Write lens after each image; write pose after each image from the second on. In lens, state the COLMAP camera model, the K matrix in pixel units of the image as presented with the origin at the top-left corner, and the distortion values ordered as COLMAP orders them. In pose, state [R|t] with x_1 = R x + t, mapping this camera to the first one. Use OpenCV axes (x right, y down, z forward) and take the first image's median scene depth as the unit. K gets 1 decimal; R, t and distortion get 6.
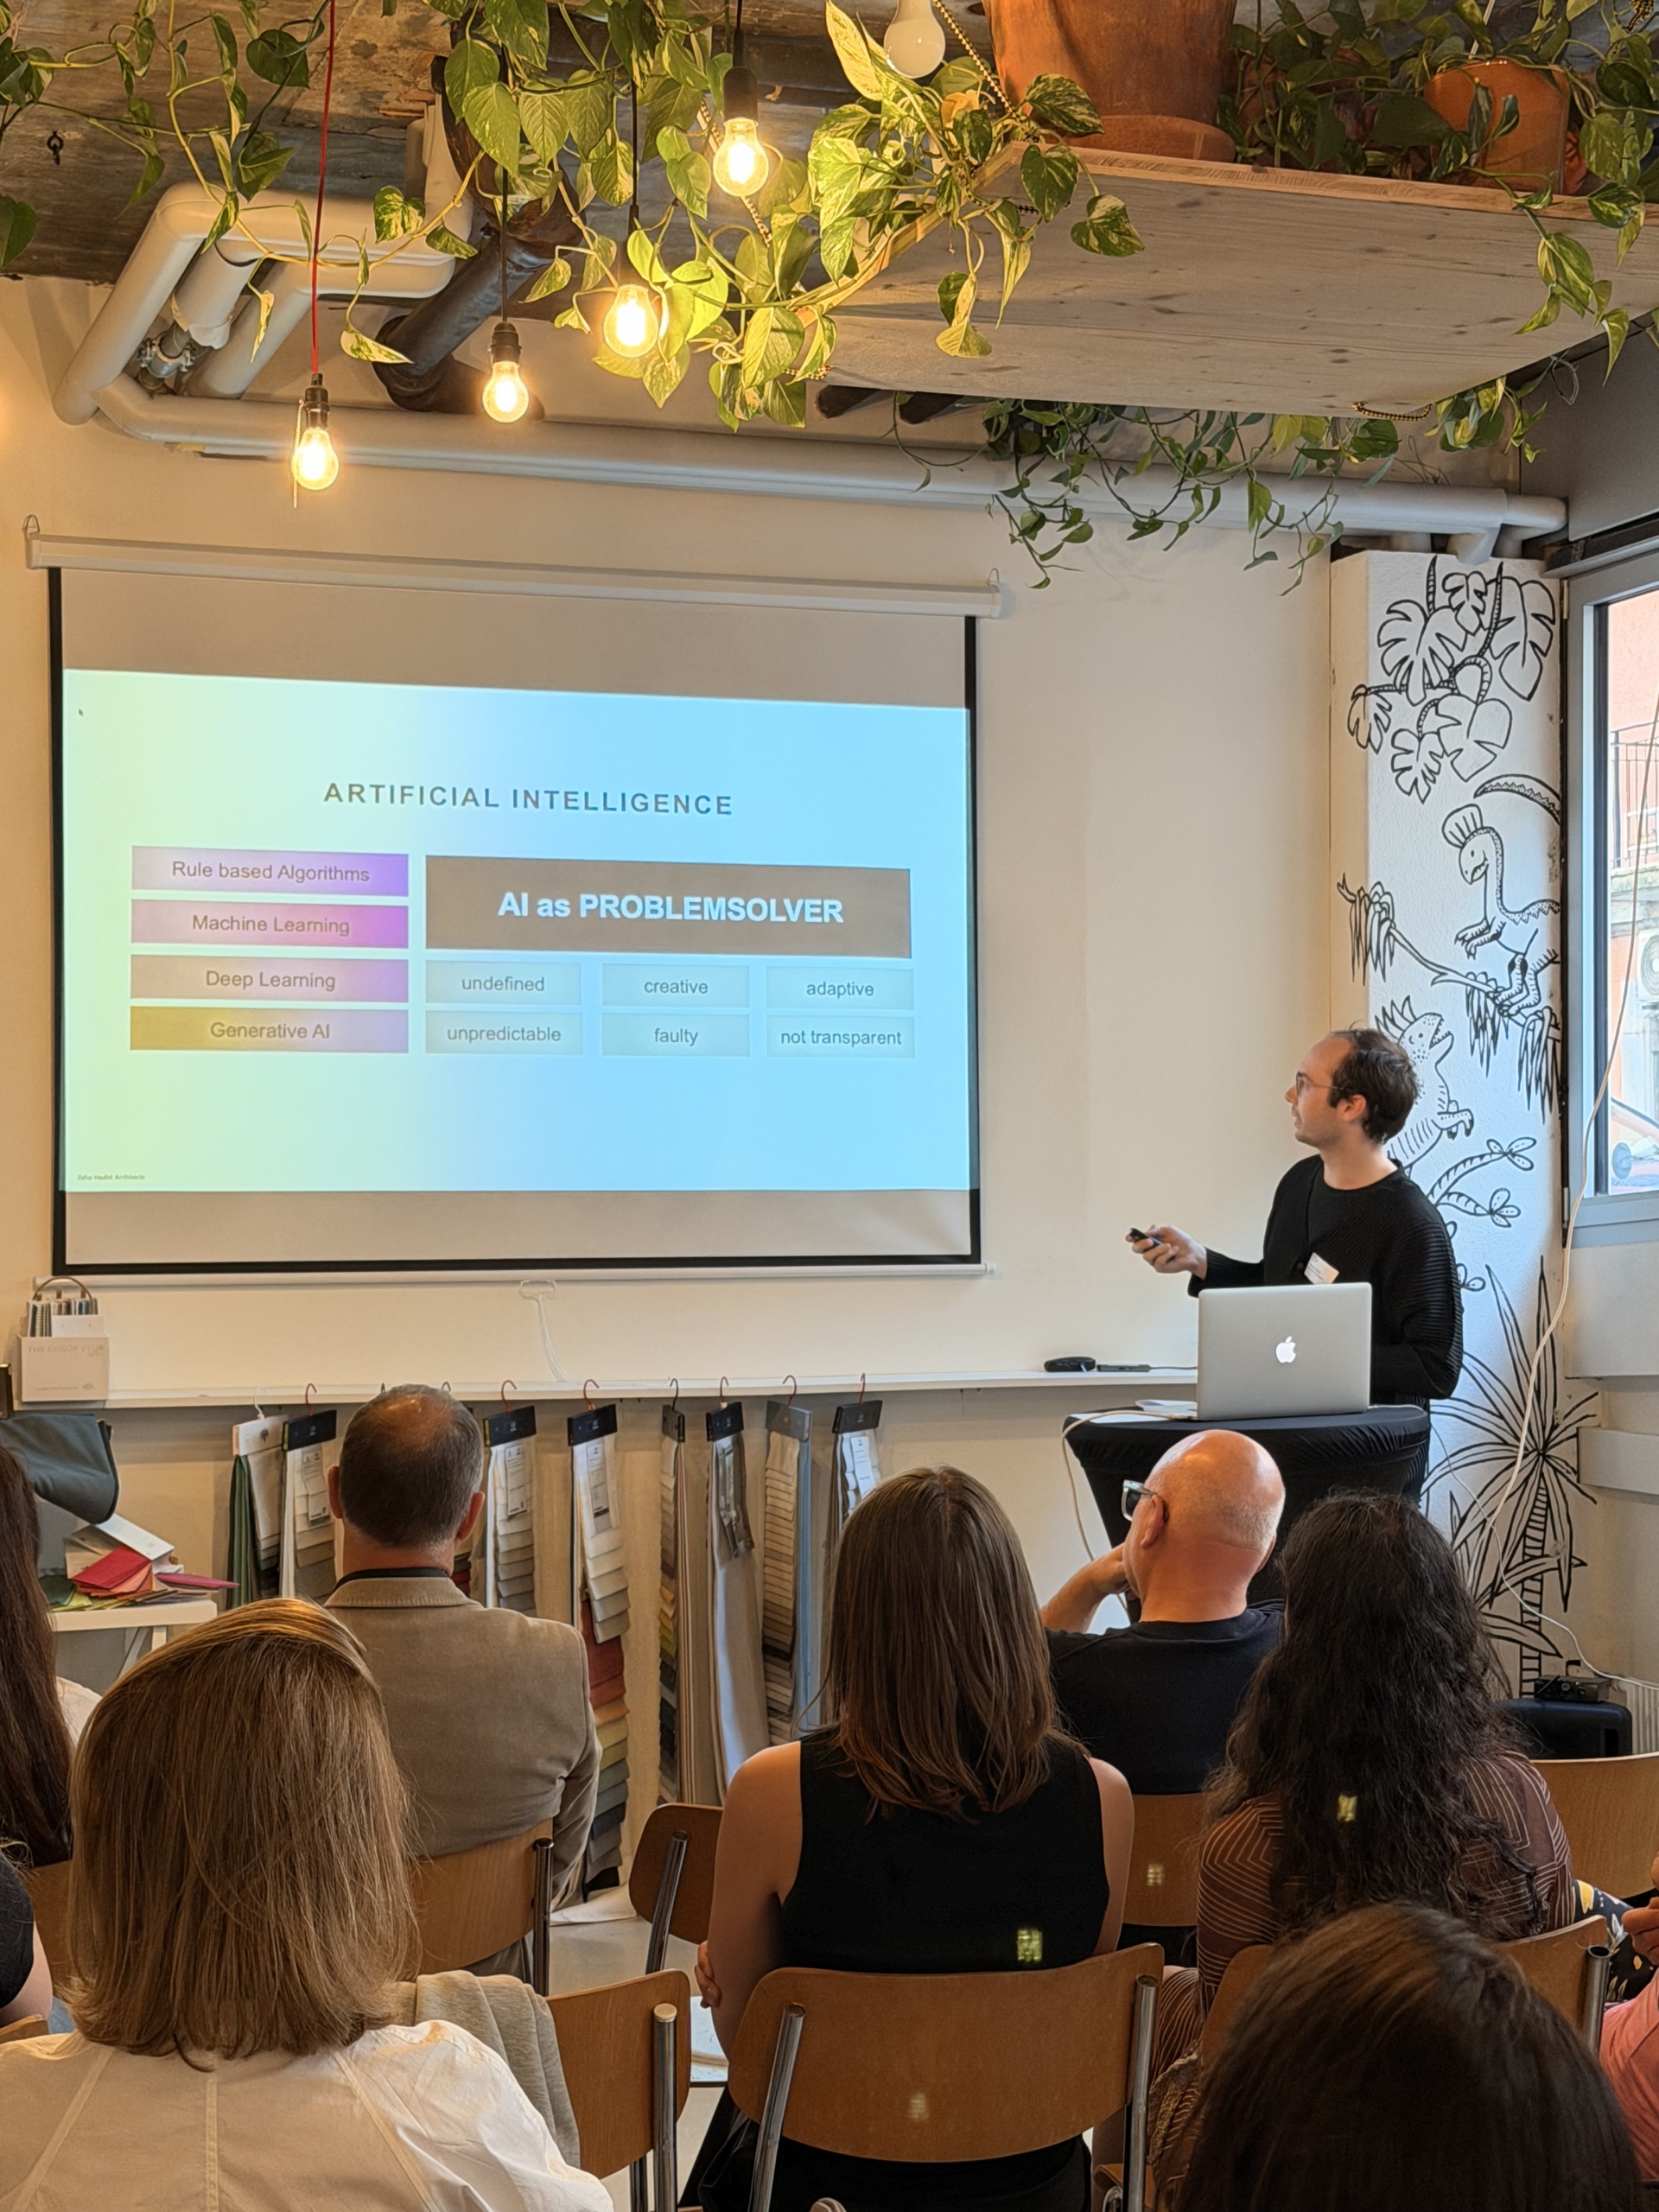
lens RADIAL K [[3590.2, 0, 825.0], [0, 3590.2, 1137.9], [0, 0, 1]] dist [0.144688, -0.142226]
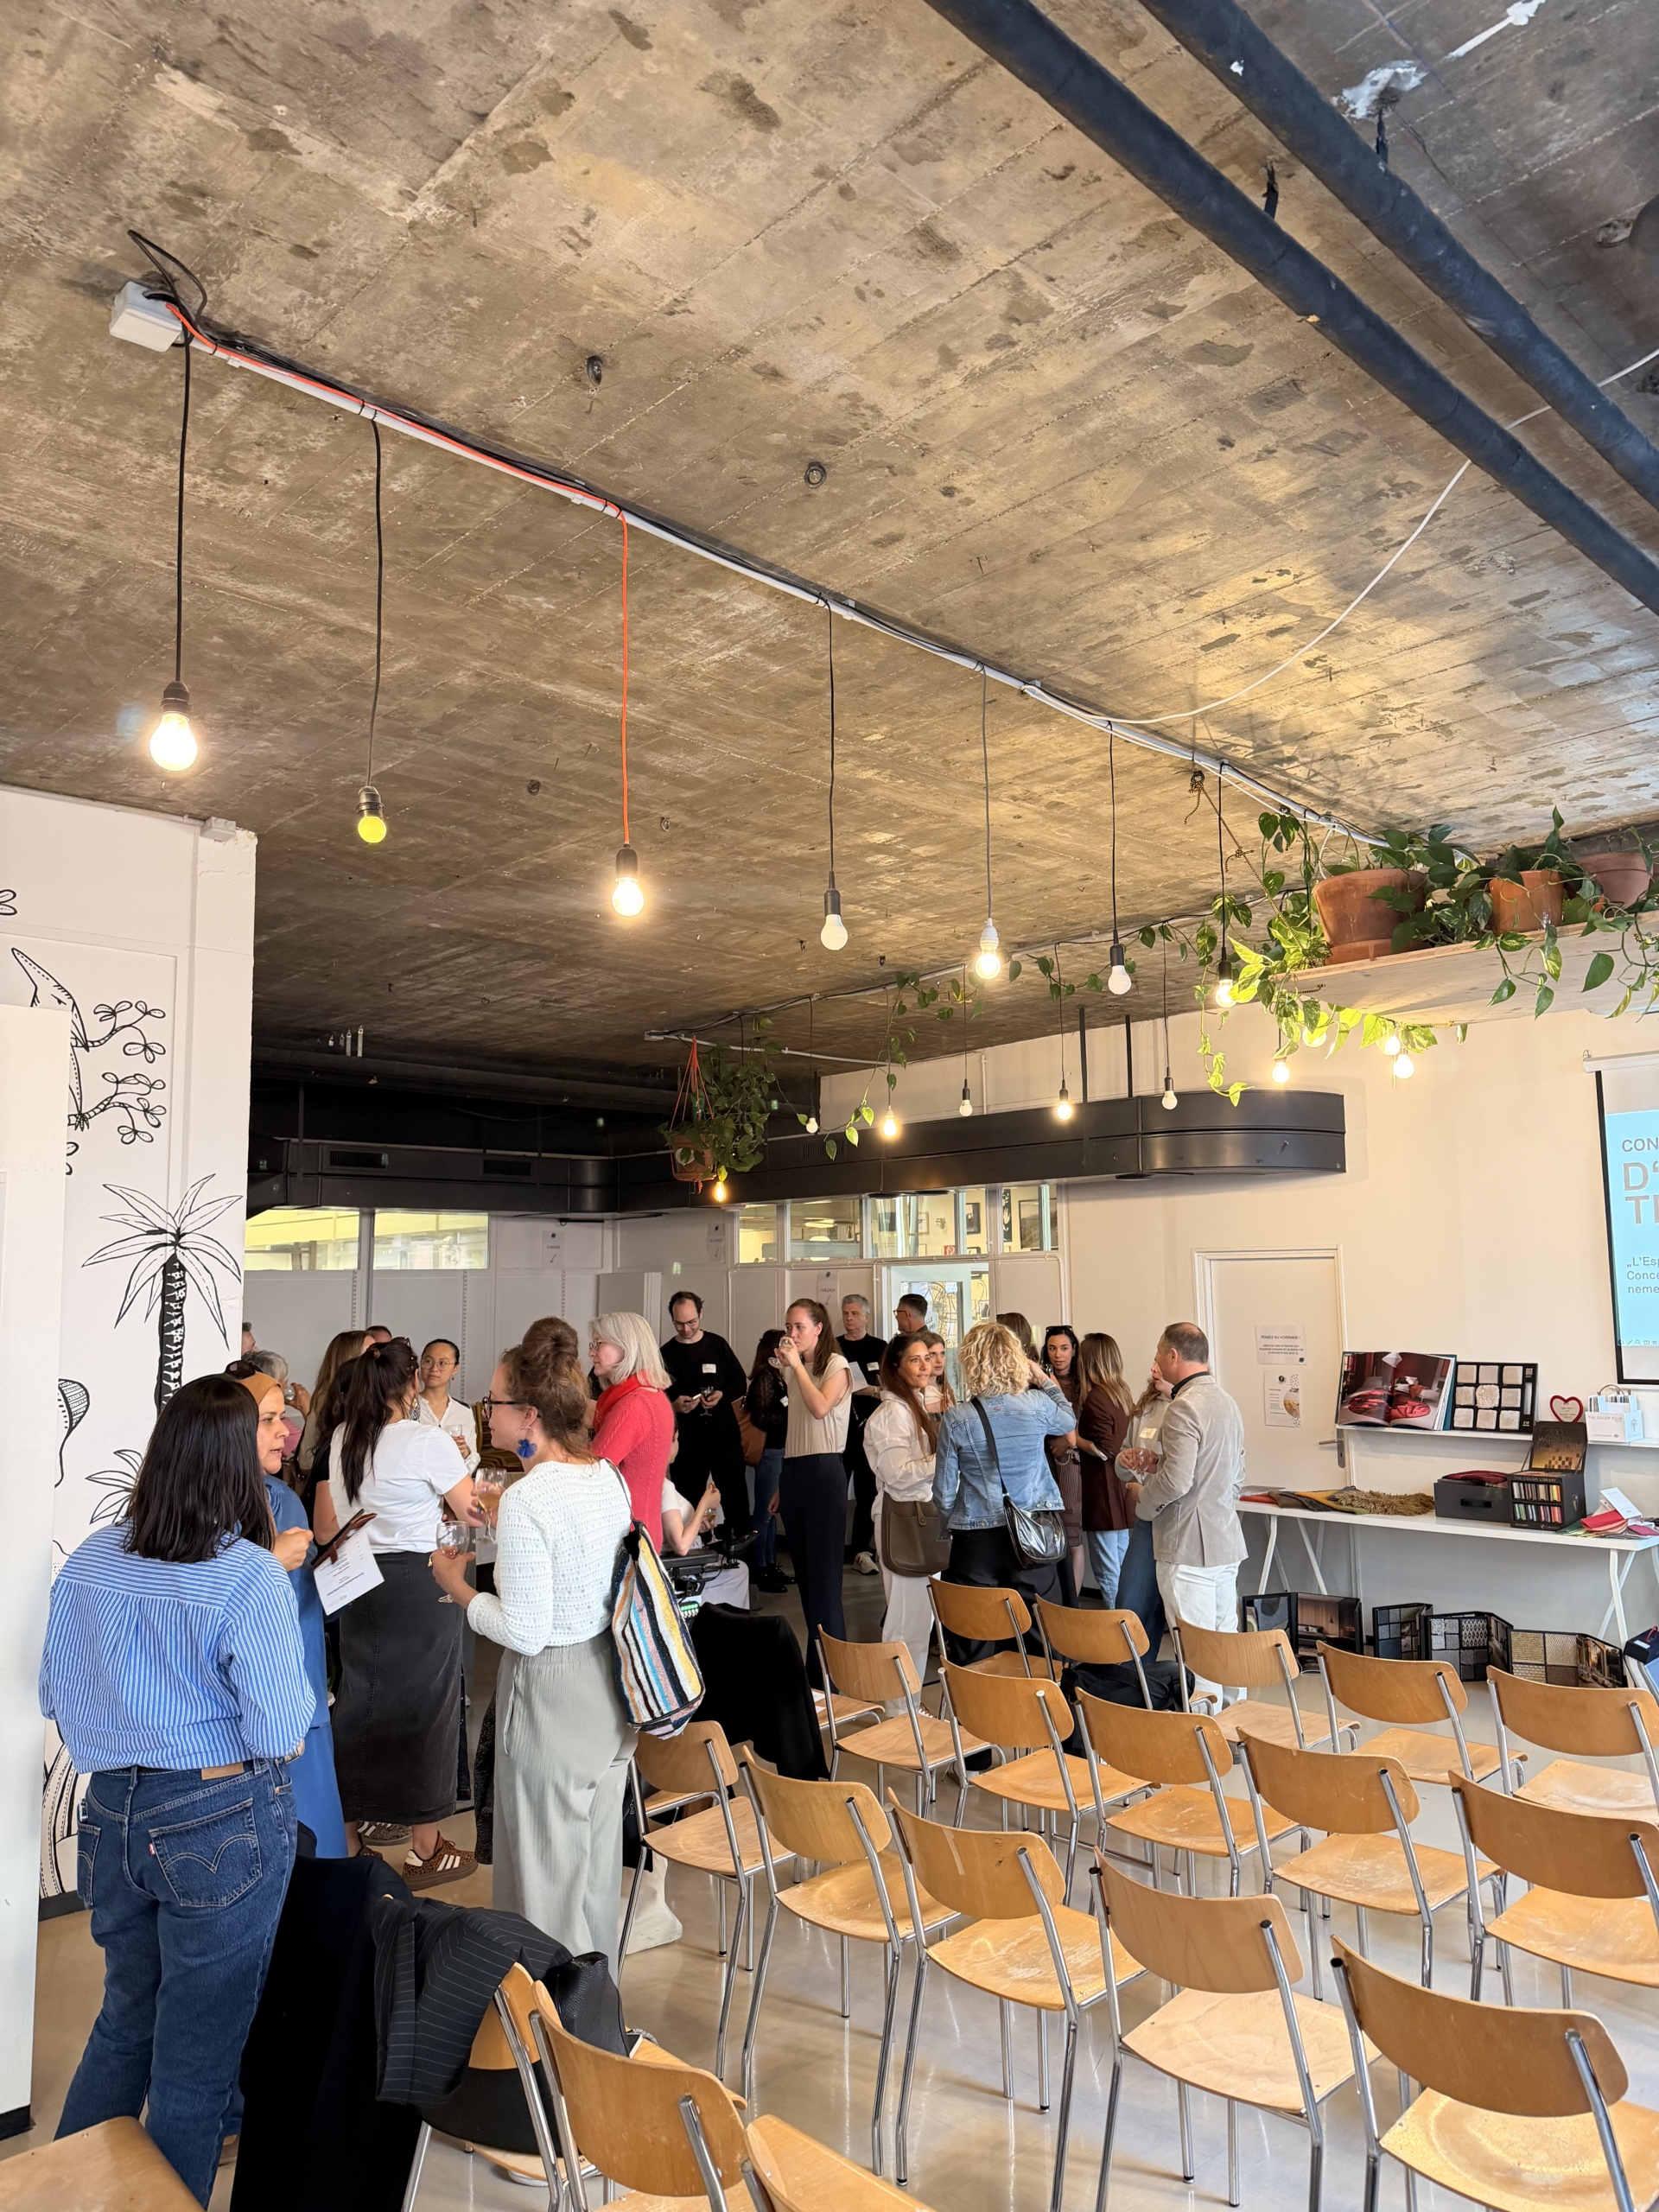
lens RADIAL K [[1532.3, 0, 829.5], [0, 1532.3, 1106.0], [0, 0, 1]] dist [0.116366, -0.174479]
pose [[0.438019, -0.114174, -0.891686, 0.457143], [0.025367, 0.993077, -0.114696, -0.034587], [0.898608, 0.027619, 0.437883, 0.132085]]
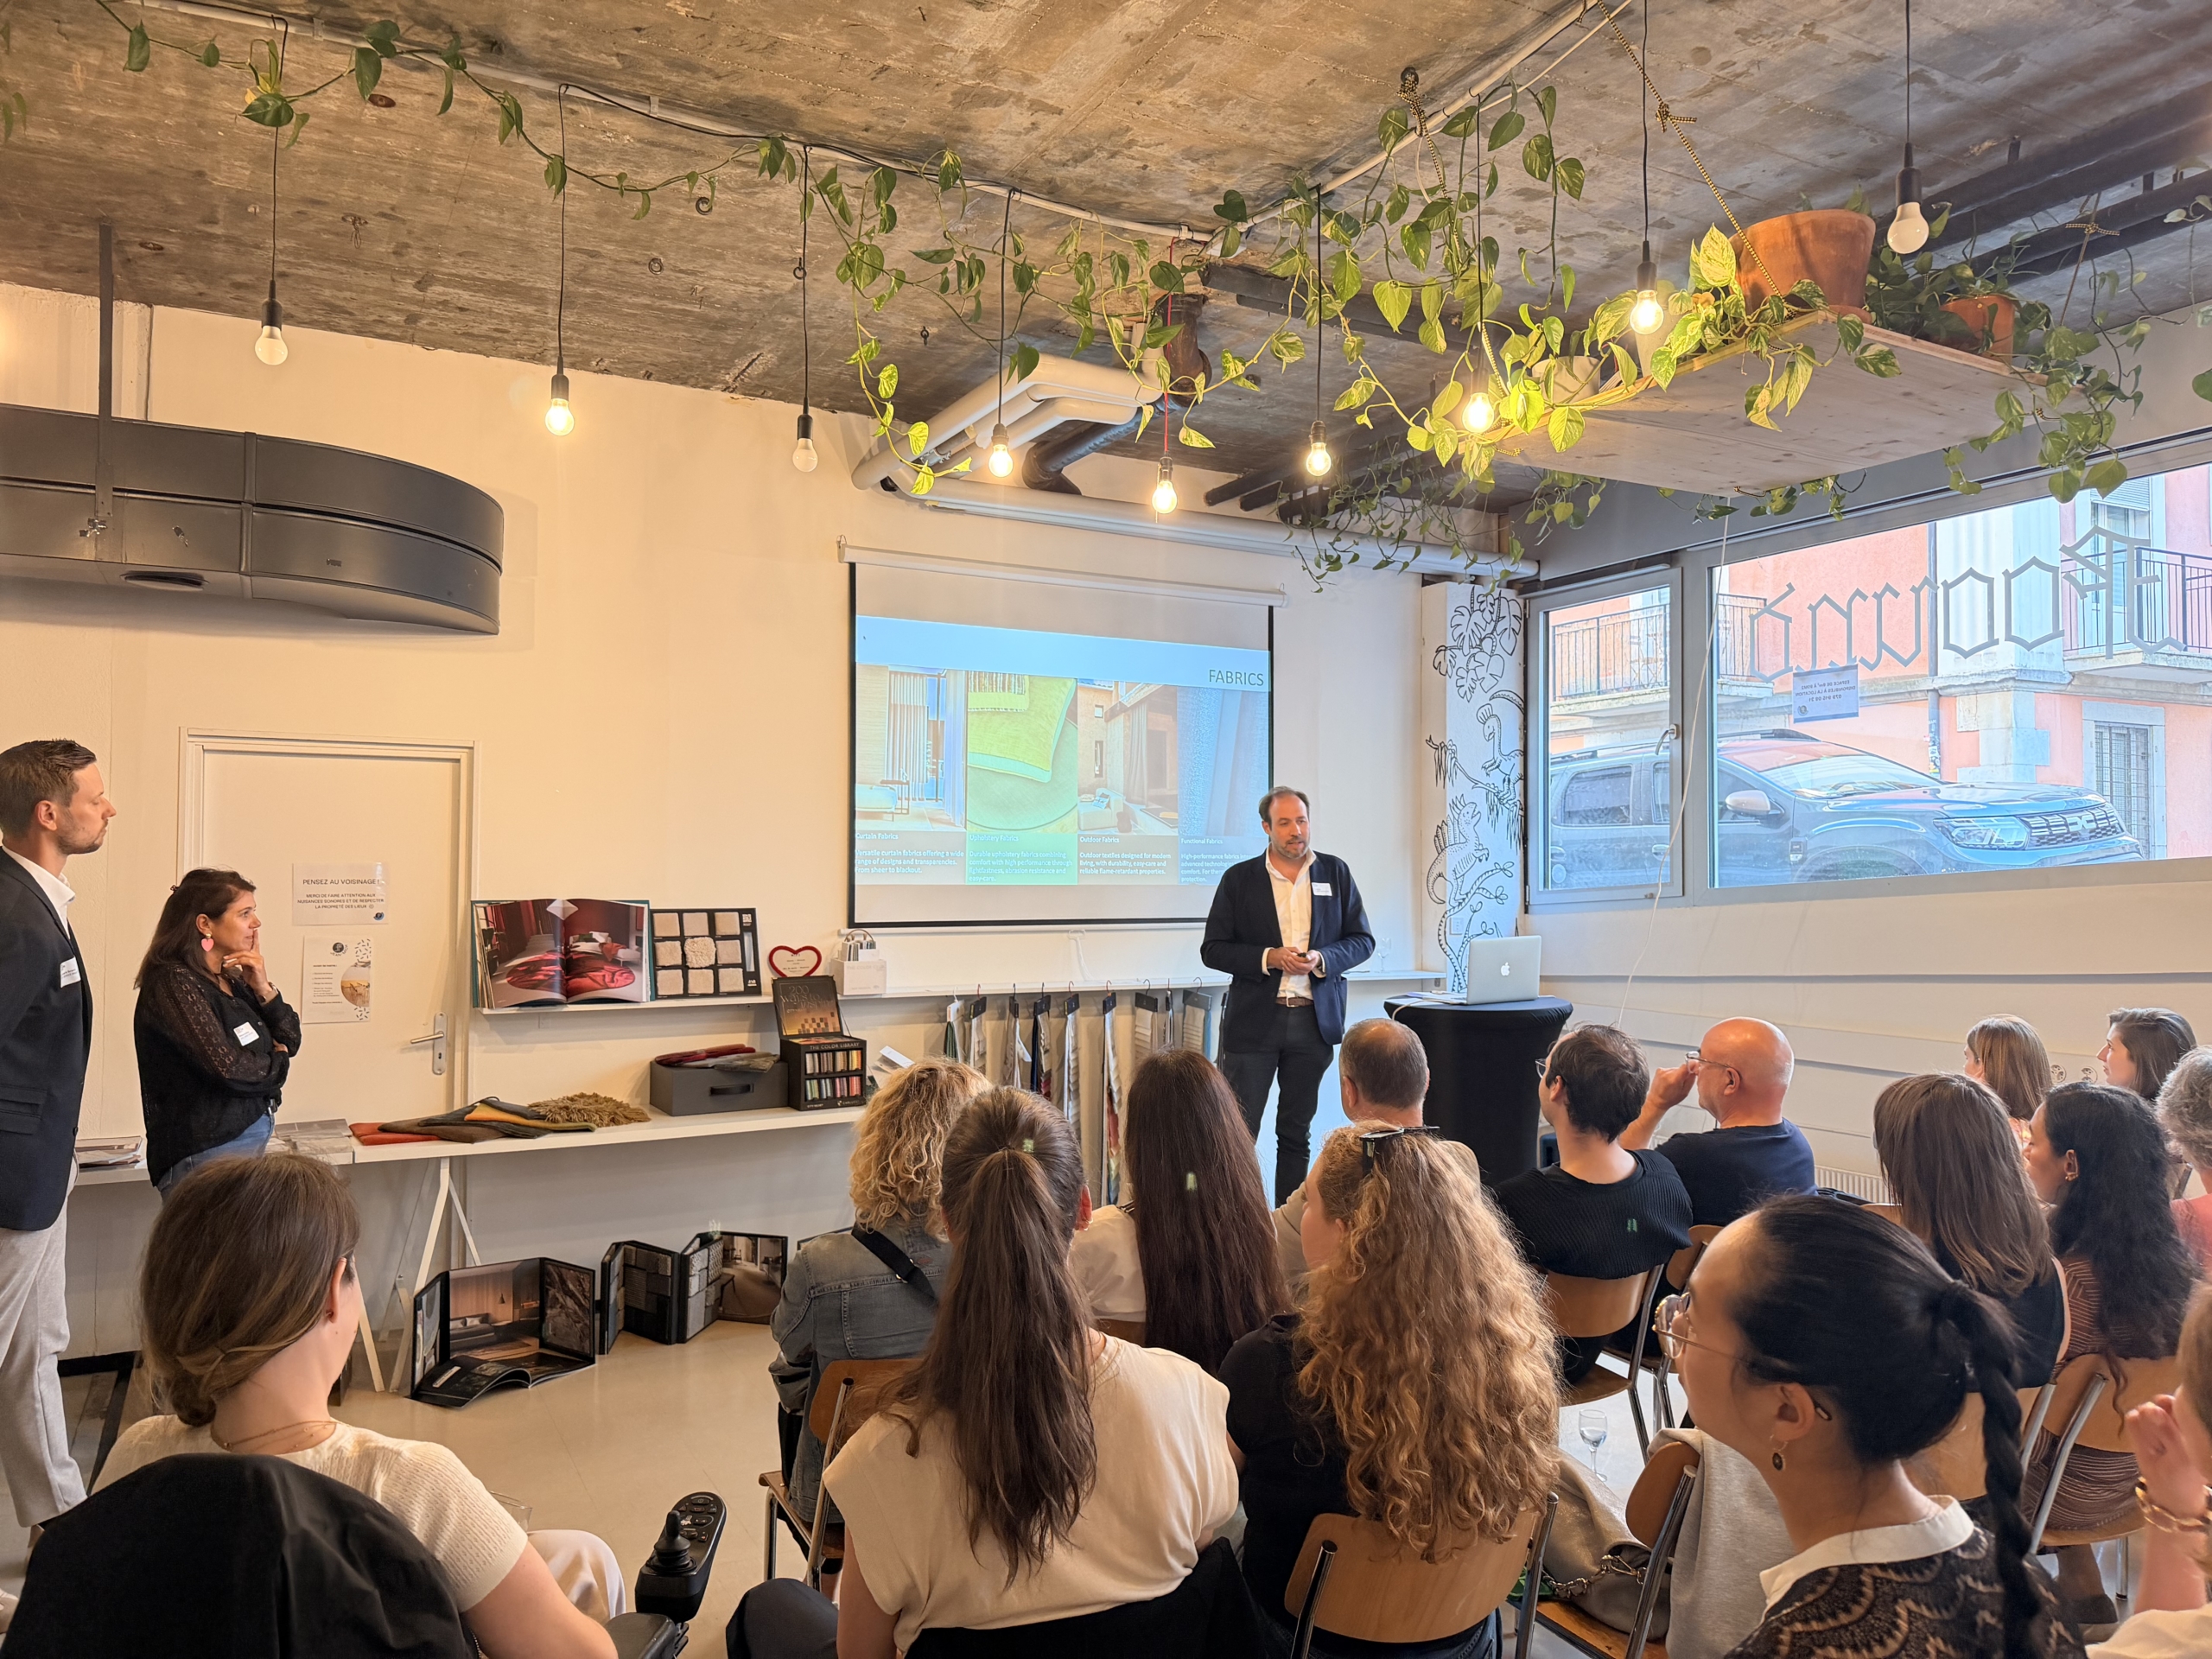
lens RADIAL K [[1529.1, 0, 1099.3], [0, 1529.1, 821.9], [0, 0, 1]] dist [0.152716, -0.257938]
pose [[0.984209, 0.012984, 0.176533, -0.228406], [-0.009793, 0.999773, -0.018935, -0.004465], [-0.176739, 0.016907, 0.984113, 0.171528]]
